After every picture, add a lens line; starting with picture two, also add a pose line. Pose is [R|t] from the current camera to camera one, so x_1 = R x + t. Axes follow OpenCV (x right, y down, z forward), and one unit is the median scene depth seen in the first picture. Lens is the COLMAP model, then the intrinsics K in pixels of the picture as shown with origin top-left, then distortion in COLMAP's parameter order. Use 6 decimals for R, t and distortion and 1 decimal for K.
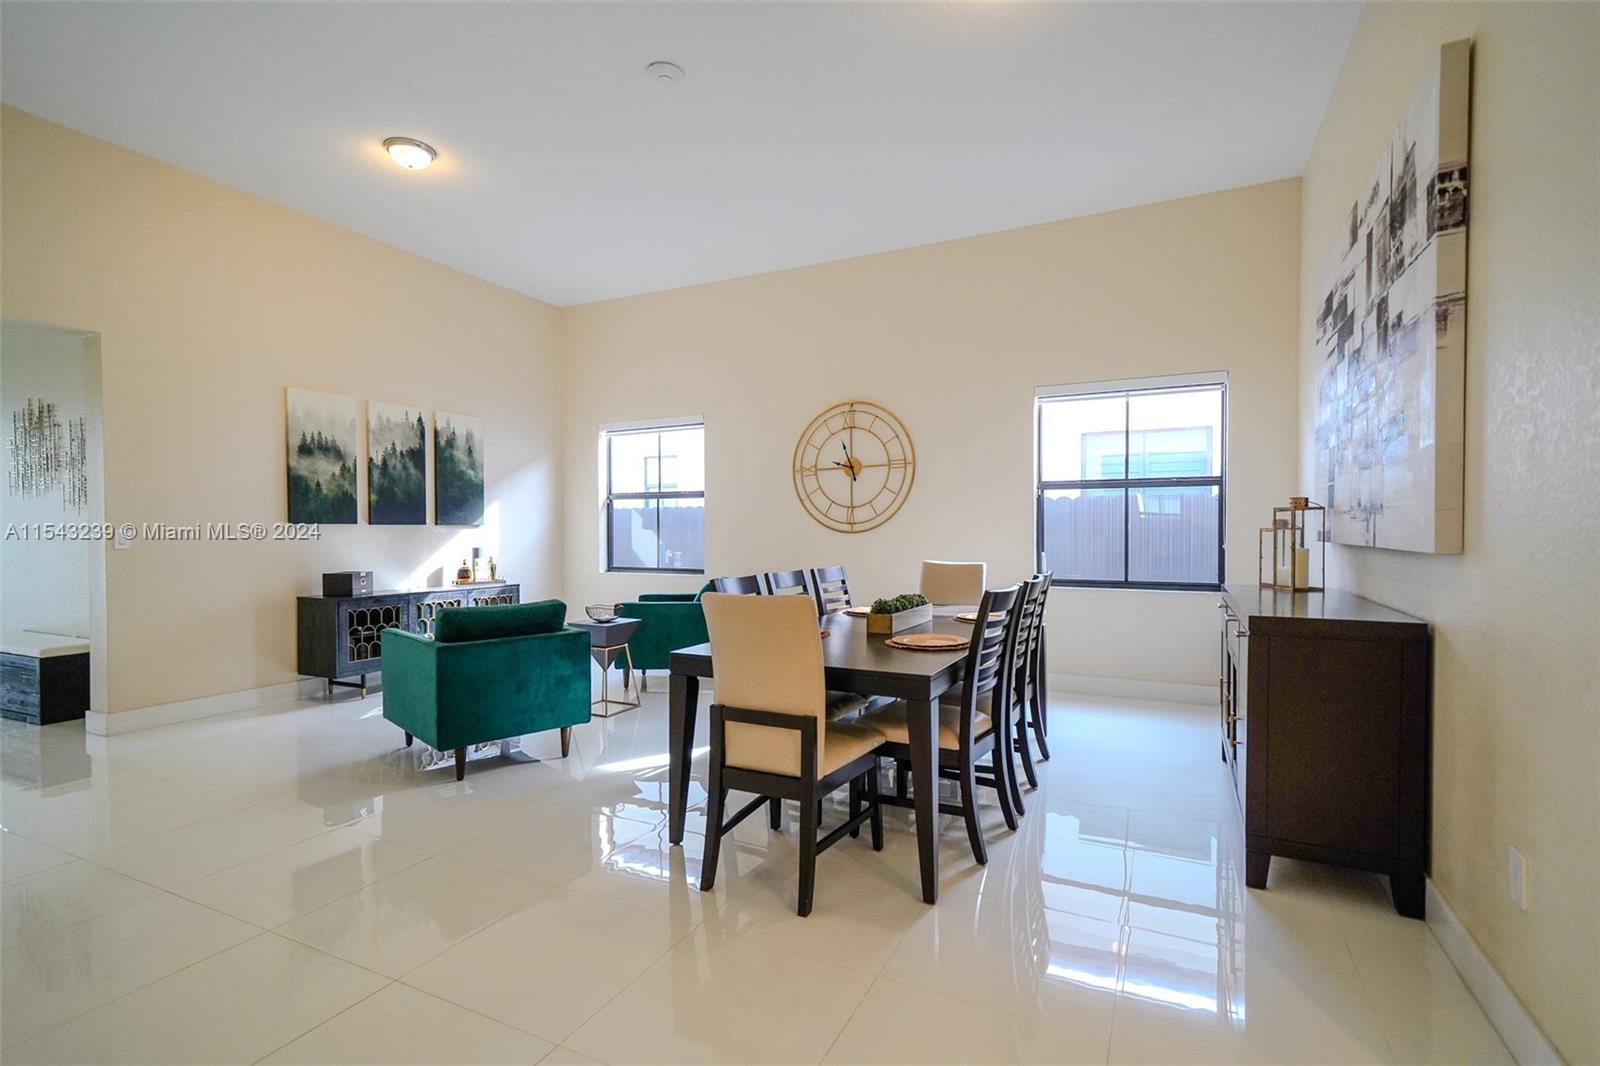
lens RADIAL K [[744.0, 0, 803.5], [0, 744.0, 541.6], [0, 0, 1]] dist [0.011089, -0.000804]
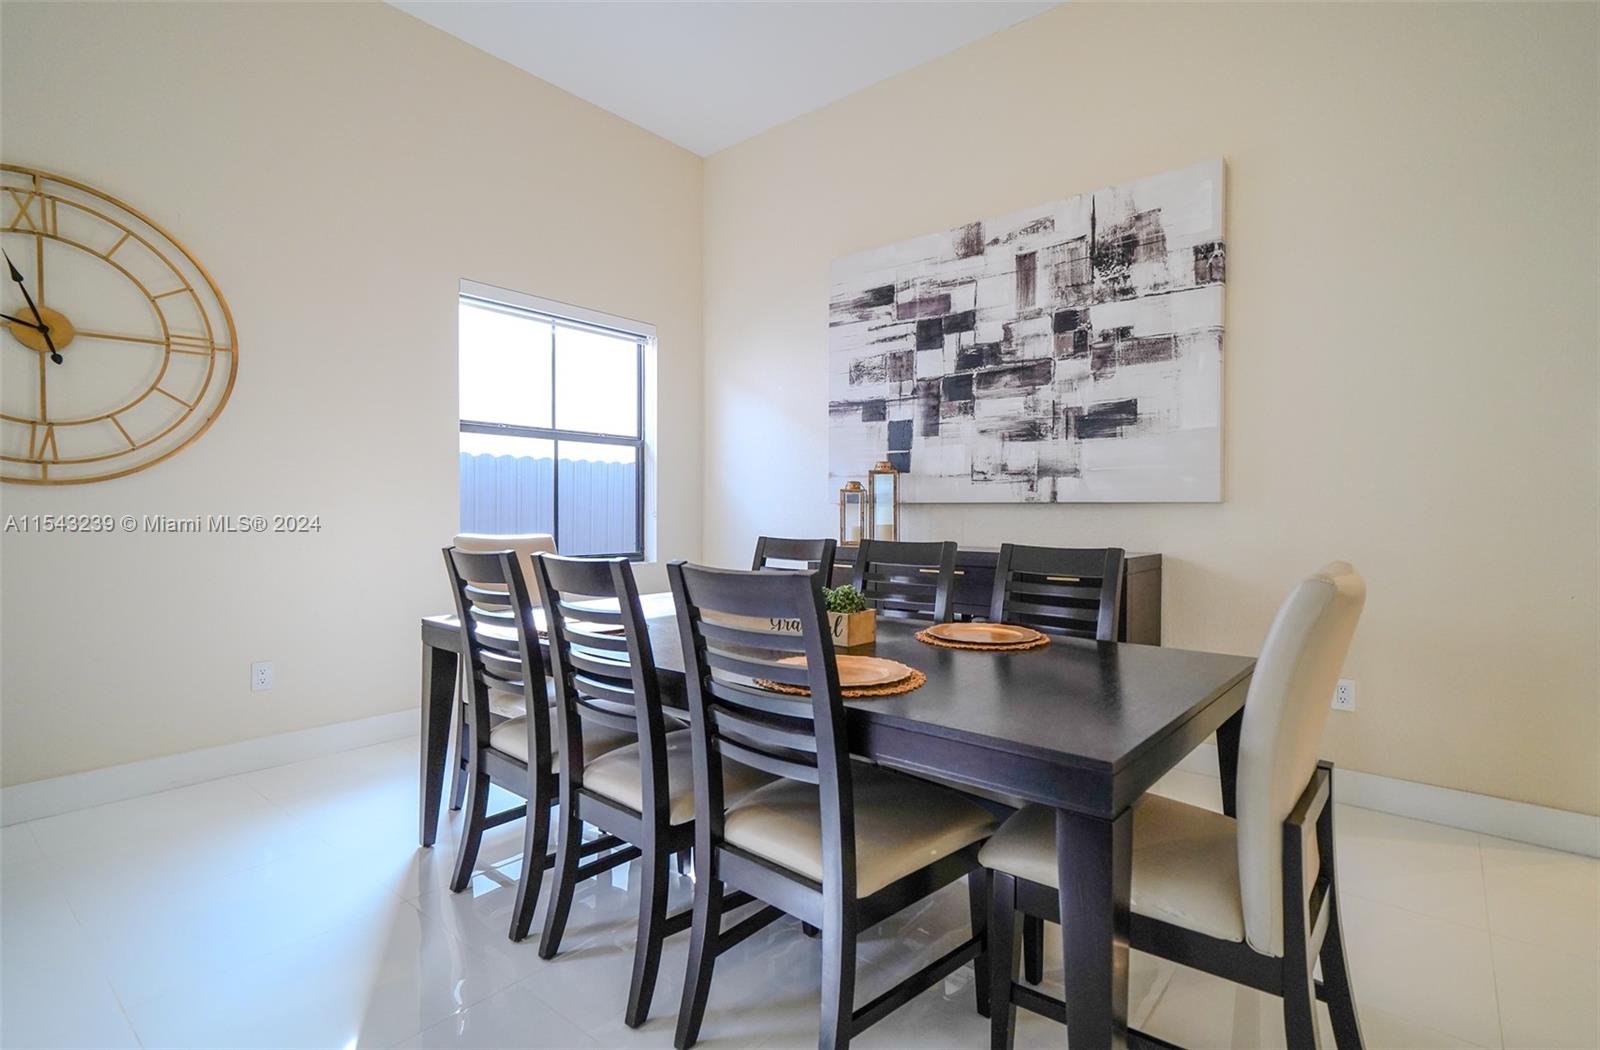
lens RADIAL K [[697.1, 0, 809.8], [0, 697.1, 514.9], [0, 0, 1]] dist [-0.011290, 0.000317]
pose [[0.217857, -0.003554, 0.975974, -0.221096], [0.014557, 0.999894, 0.000392, 0.011619], [-0.975872, 0.014122, 0.217885, 0.496435]]
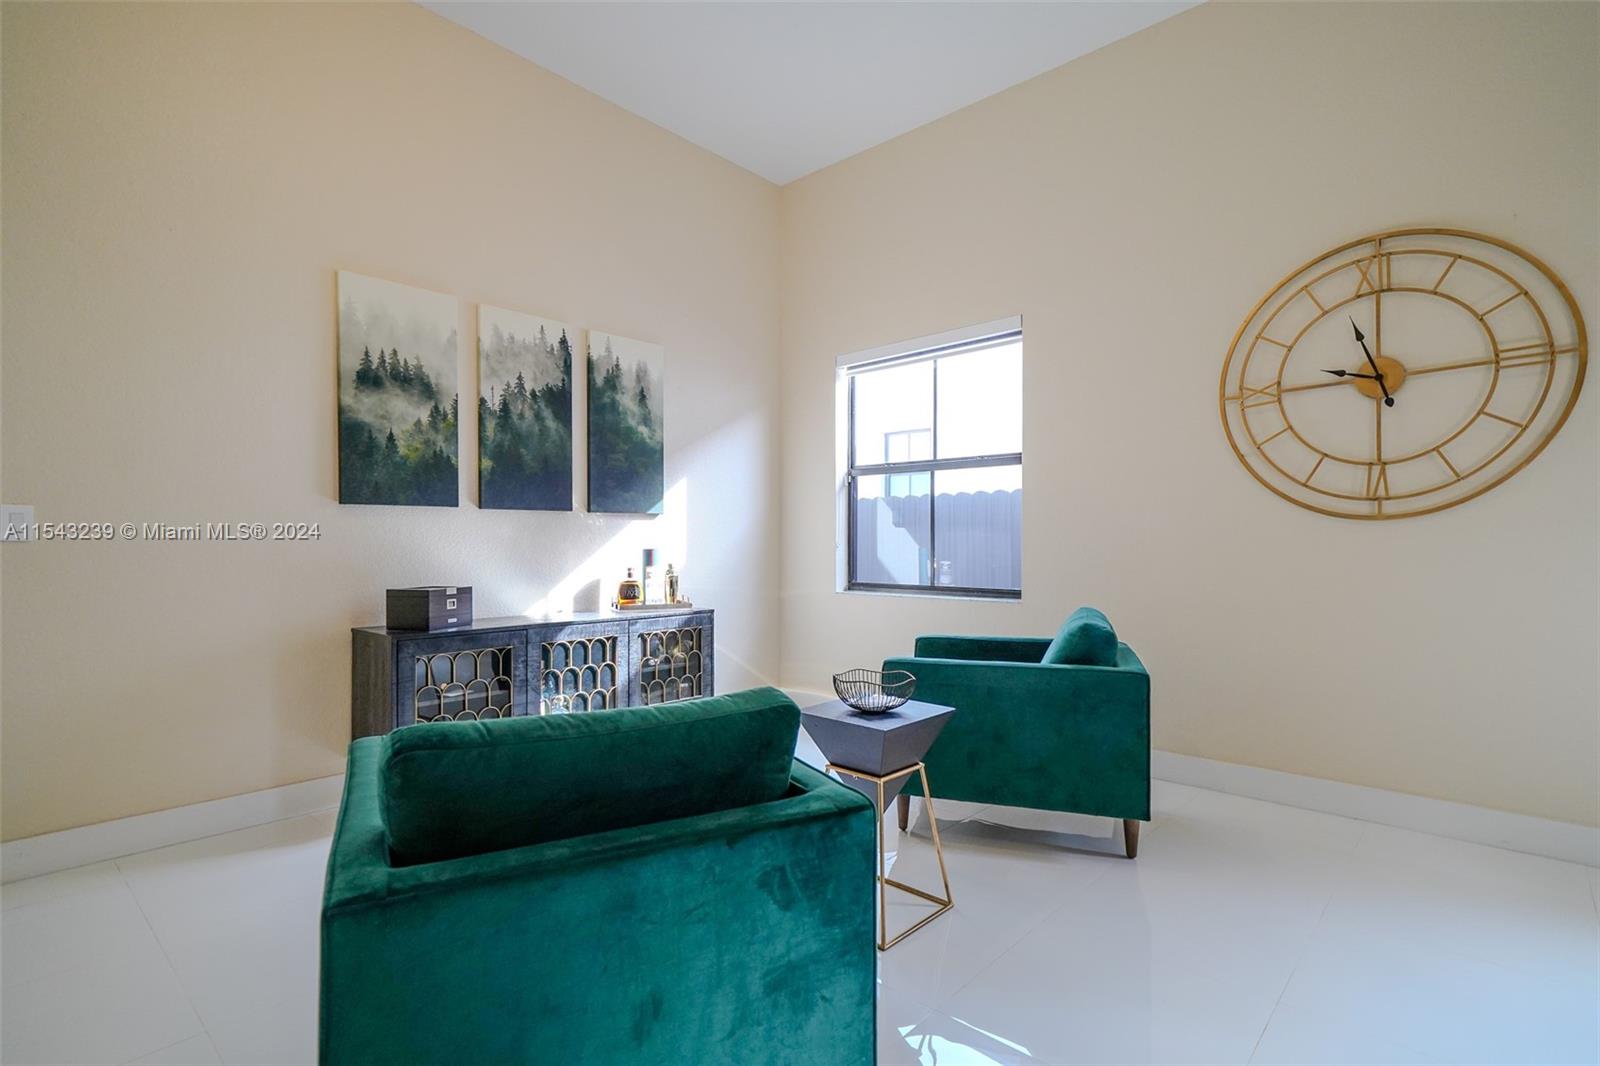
lens RADIAL K [[744.0, 0, 811.2], [0, 744.0, 549.7], [0, 0, 1]] dist [0.011089, -0.000804]
pose [[0.964485, 0.003780, -0.264112, -0.152916], [-0.005655, 0.999964, -0.006341, 0.012131], [0.264078, 0.007609, 0.964471, 0.461498]]
